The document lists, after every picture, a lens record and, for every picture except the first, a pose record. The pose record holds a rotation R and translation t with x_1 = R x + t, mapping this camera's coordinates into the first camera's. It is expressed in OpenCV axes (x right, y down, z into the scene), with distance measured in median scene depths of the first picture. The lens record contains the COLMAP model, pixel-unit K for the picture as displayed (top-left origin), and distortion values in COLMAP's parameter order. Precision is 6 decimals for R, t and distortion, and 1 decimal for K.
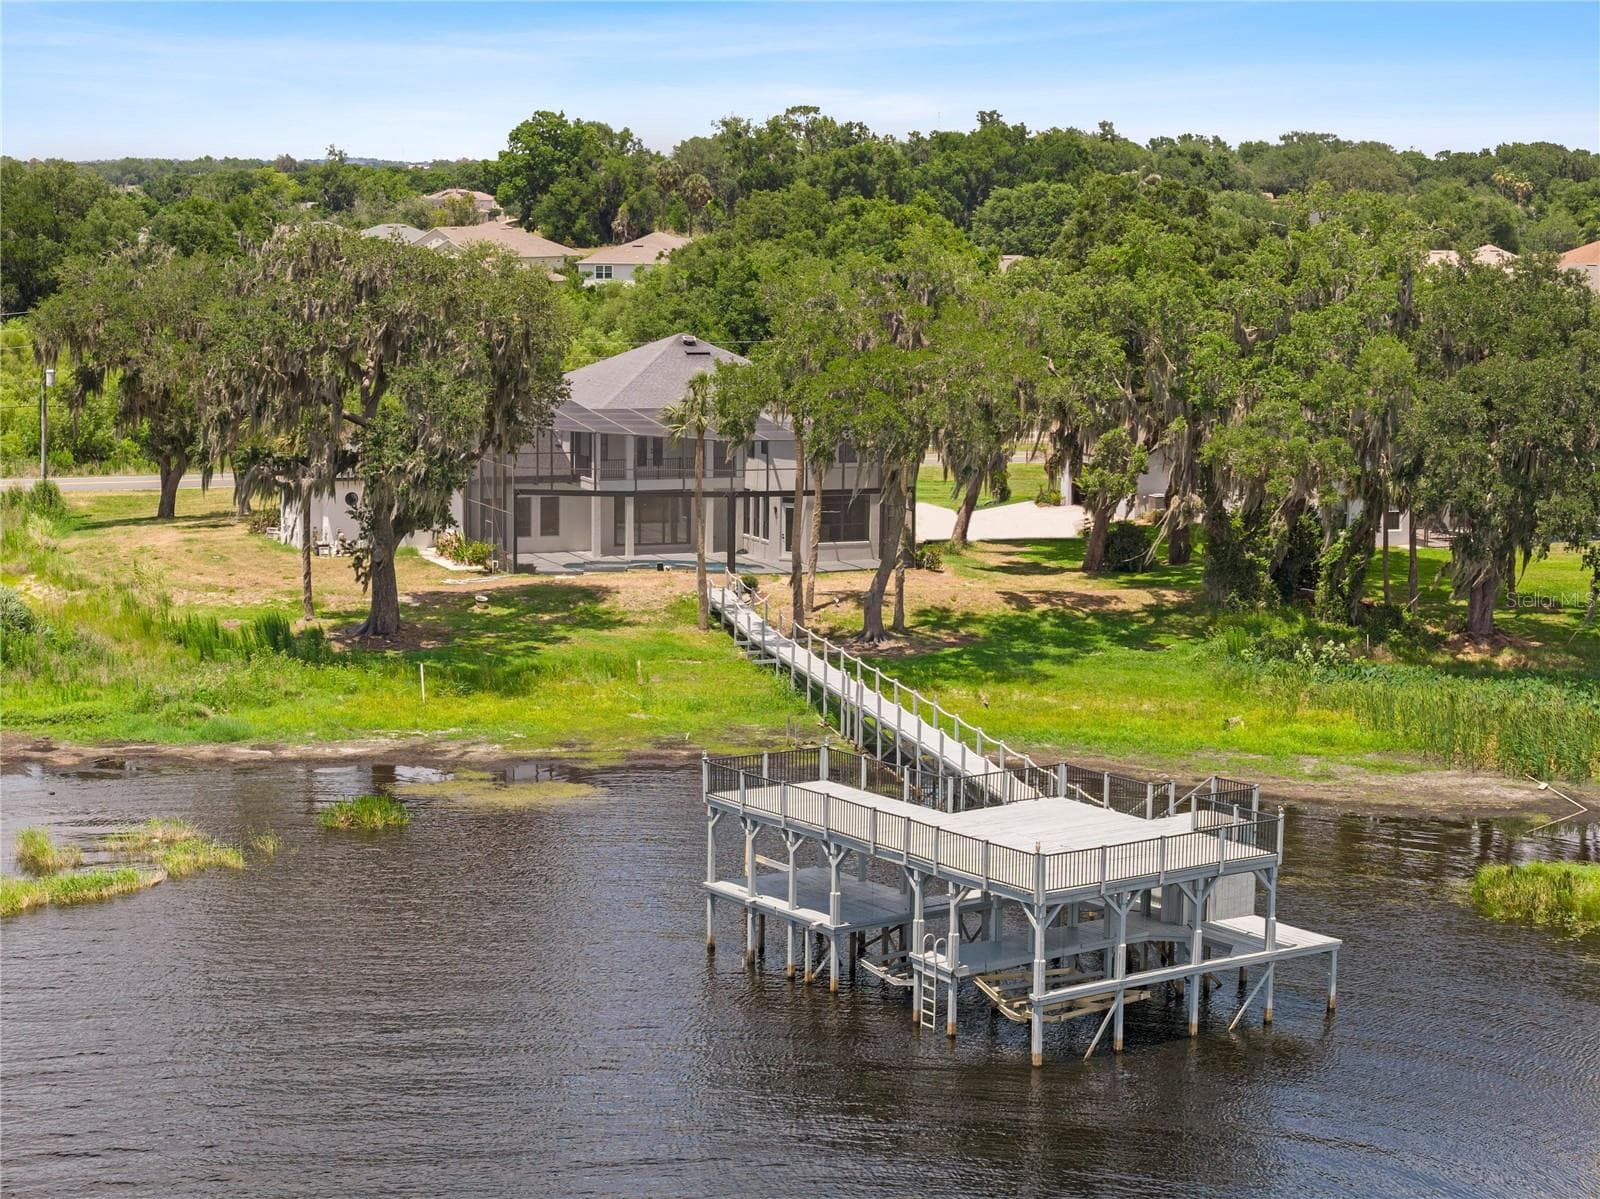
lens RADIAL K [[3218.8, 0, 696.3], [0, 3218.8, 598.3], [0, 0, 1]] dist [-0.197539, 0.099886]
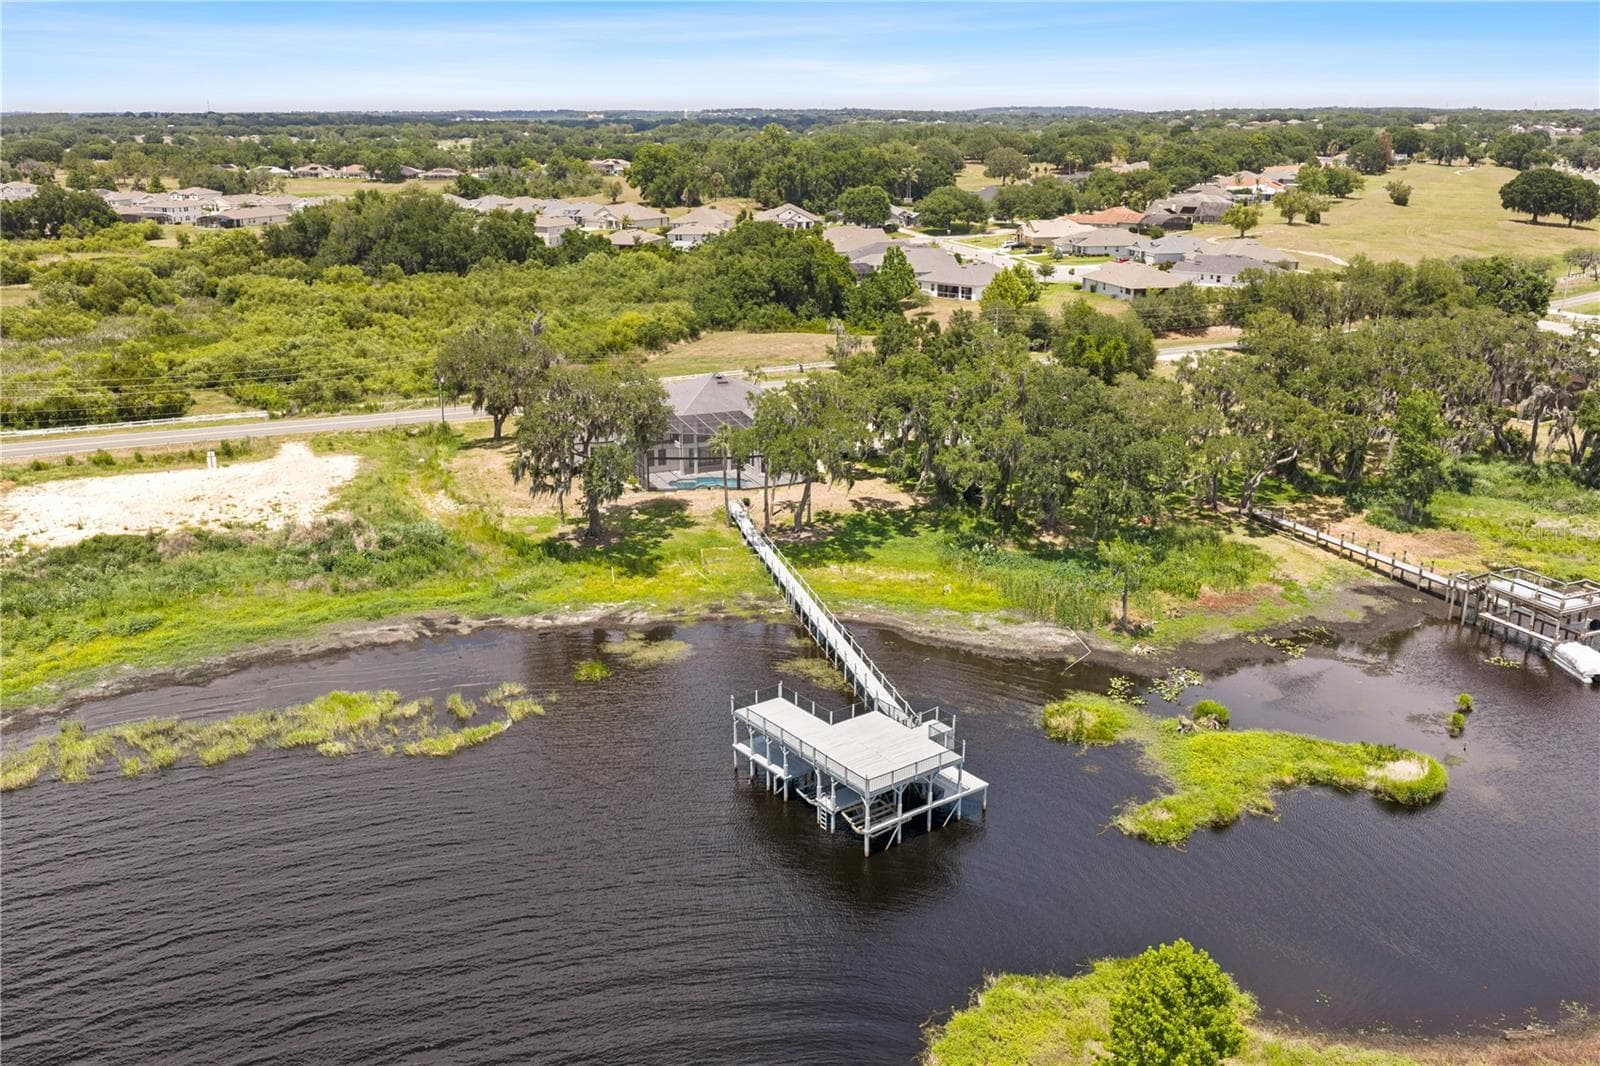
lens RADIAL K [[1351.5, 0, 789.7], [0, 1351.5, 533.1], [0, 0, 1]] dist [0.009045, -0.000618]
pose [[0.998625, -0.023272, 0.046984, 0.000722], [0.014047, 0.982093, 0.187872, -0.181865], [-0.050515, -0.186954, 0.981069, 0.001189]]
